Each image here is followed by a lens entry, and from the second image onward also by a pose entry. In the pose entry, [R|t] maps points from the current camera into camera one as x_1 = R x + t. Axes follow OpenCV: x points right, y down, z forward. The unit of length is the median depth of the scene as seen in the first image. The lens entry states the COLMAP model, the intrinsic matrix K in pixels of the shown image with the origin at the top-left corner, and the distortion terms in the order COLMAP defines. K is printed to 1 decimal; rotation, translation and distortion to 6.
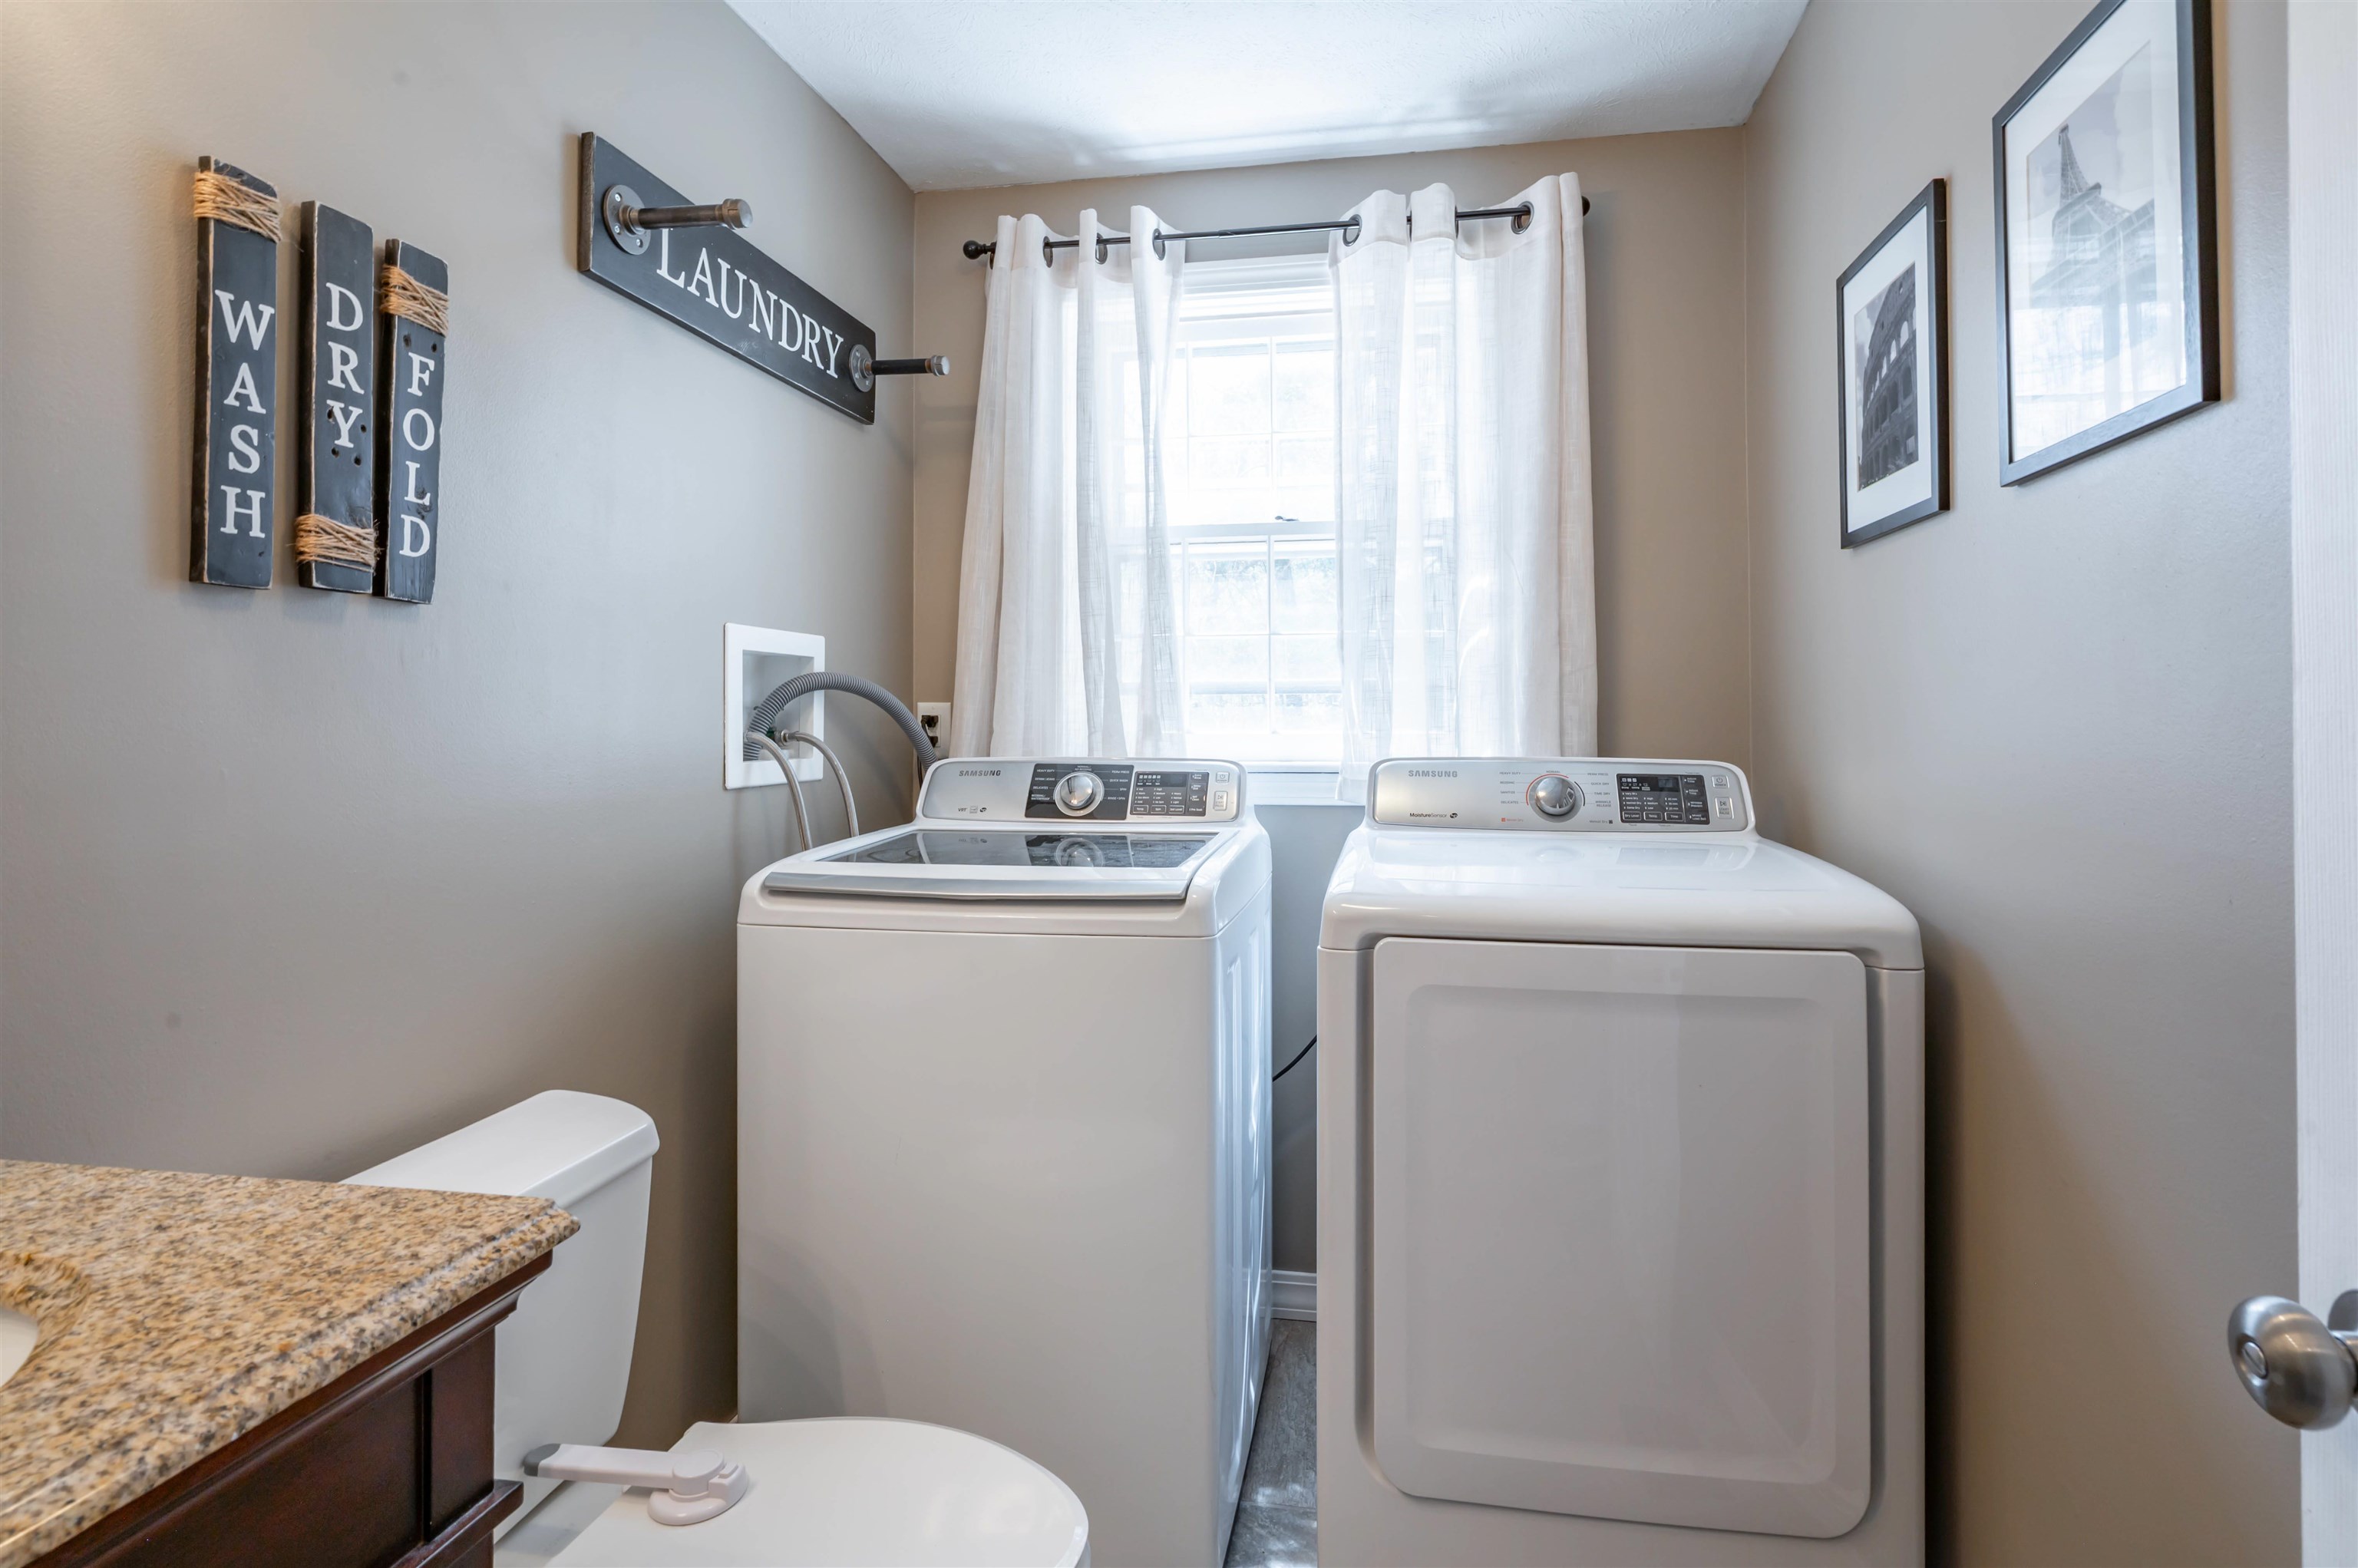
lens RADIAL K [[1123.7, 0, 1186.1], [0, 1123.7, 744.6], [0, 0, 1]] dist [0.001296, 0.003324]
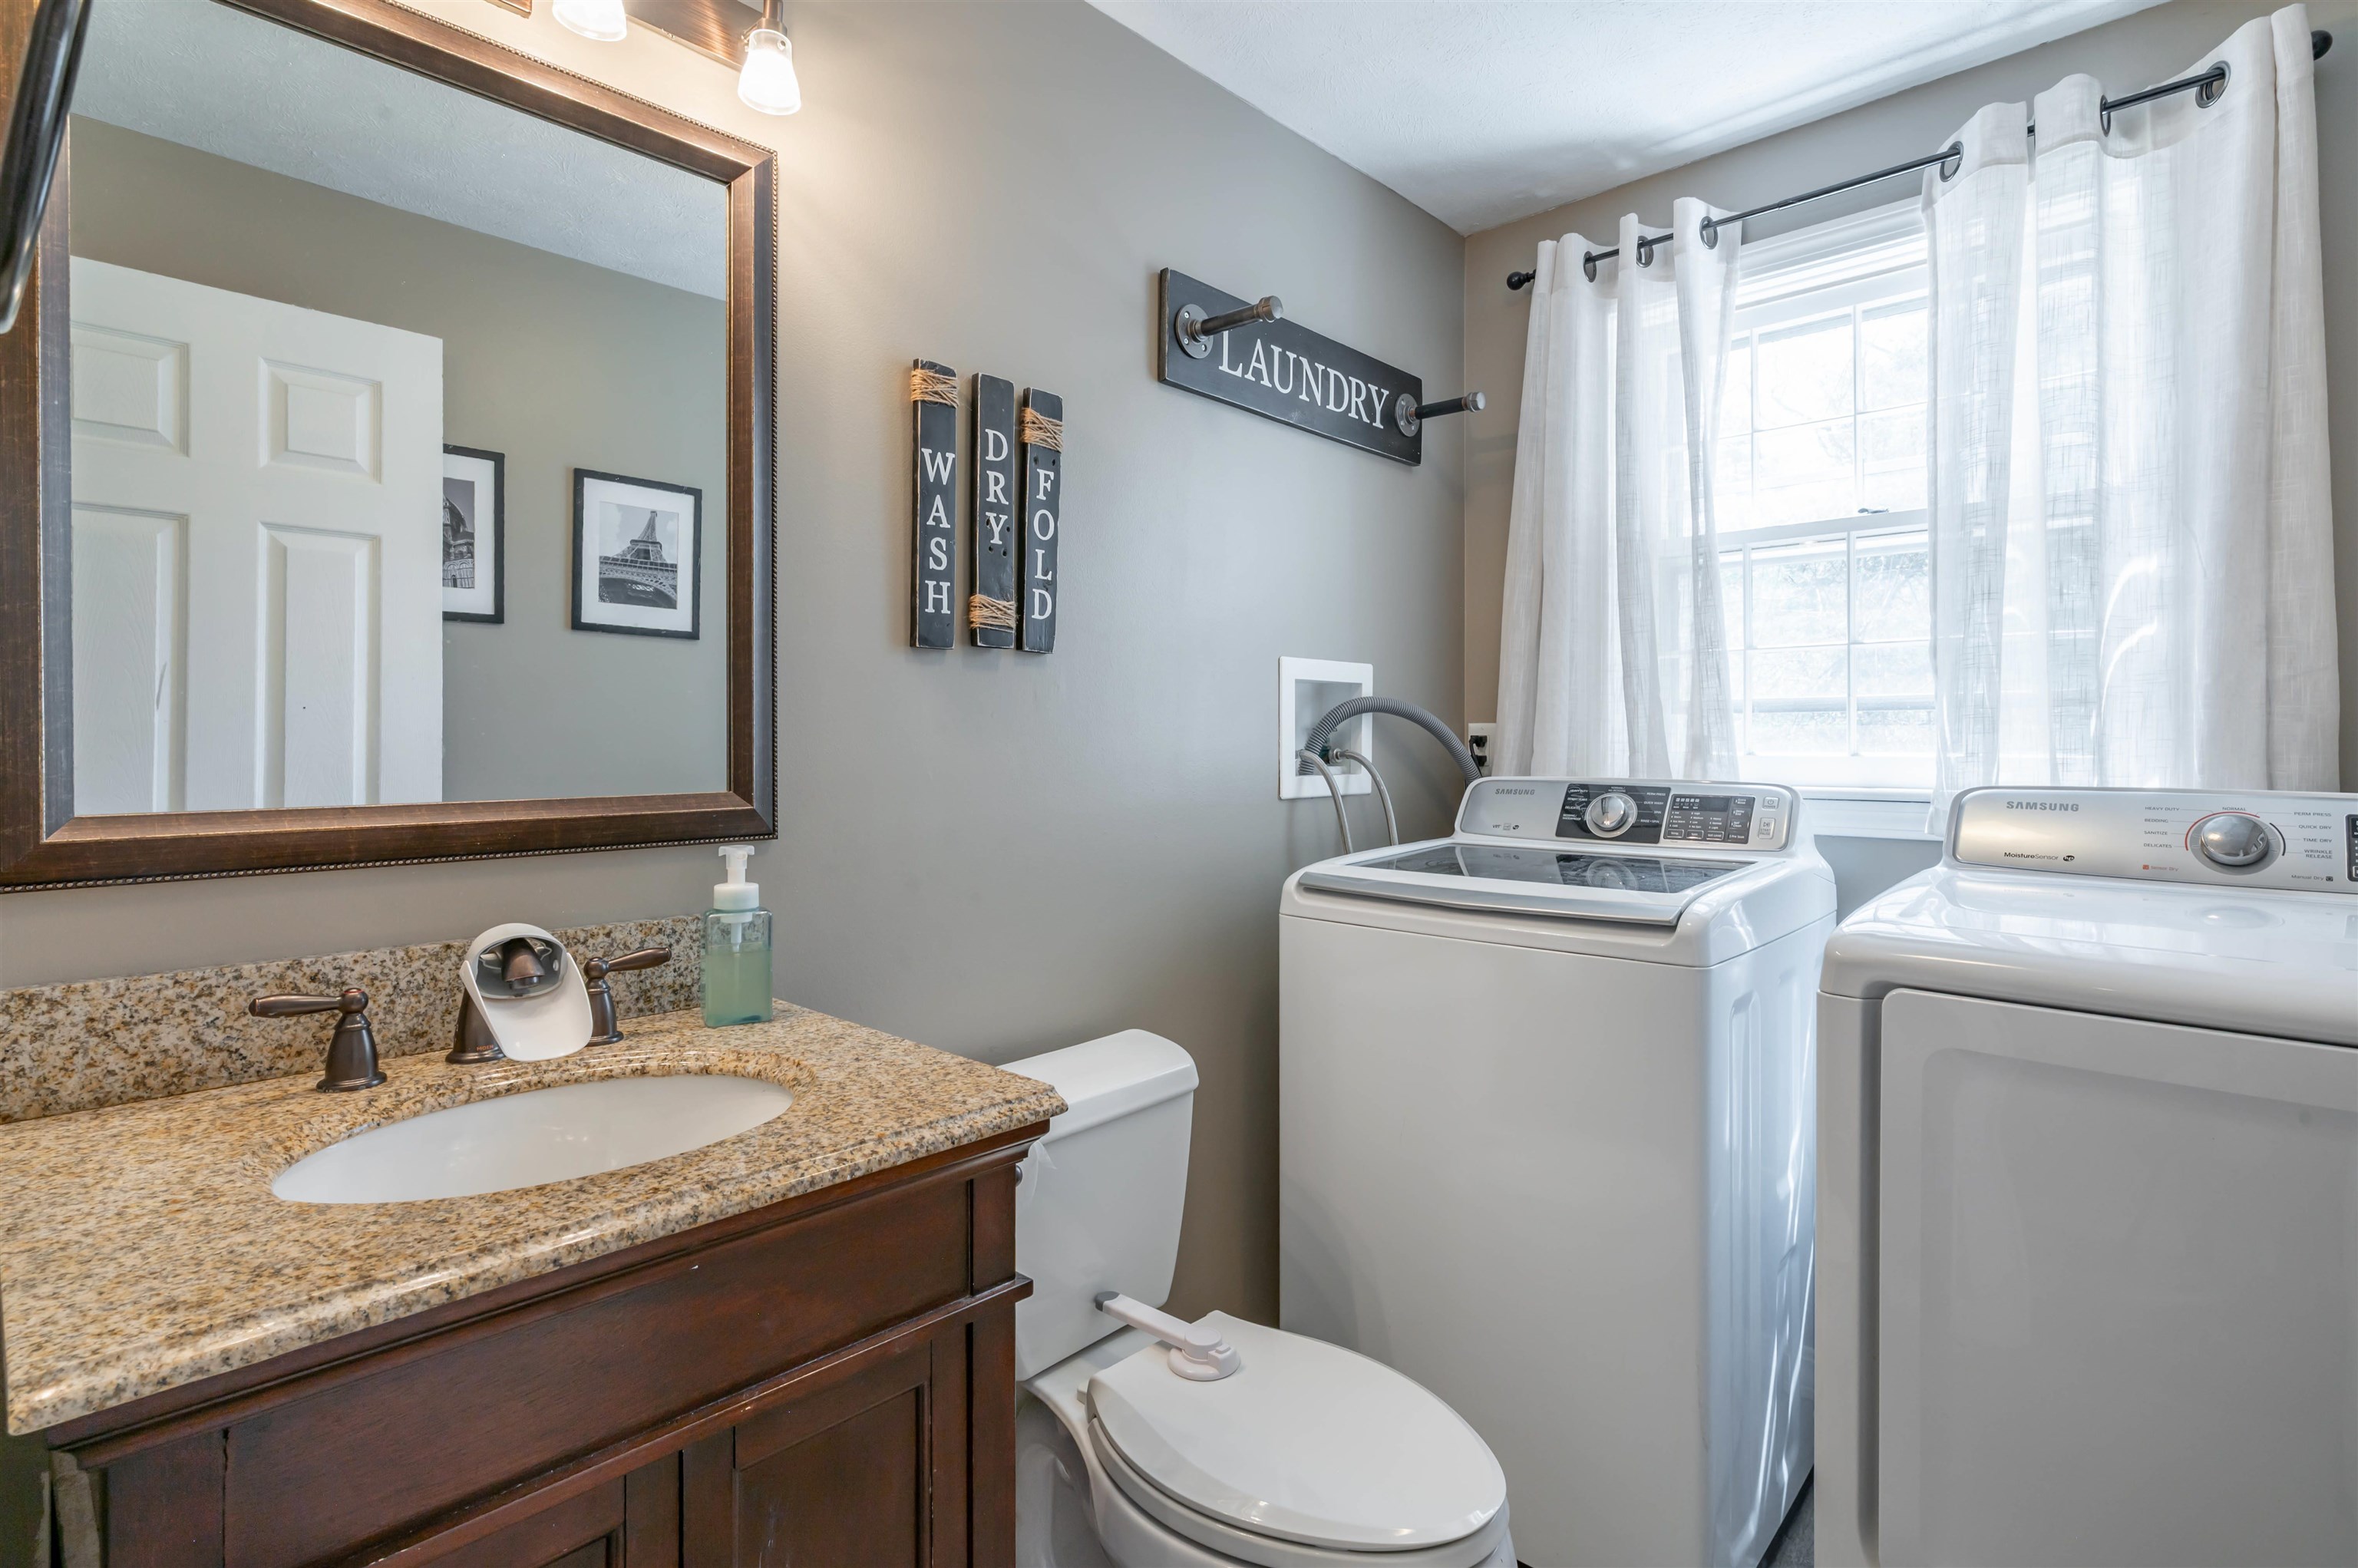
lens RADIAL K [[1132.7, 0, 1205.1], [0, 1132.7, 788.3], [0, 0, 1]] dist [0.004543, 0.001861]
pose [[0.841383, 0.024824, -0.539869, 0.157076], [-0.013179, 0.999590, 0.025424, -0.000366], [0.540278, -0.014276, 0.841365, -0.032356]]
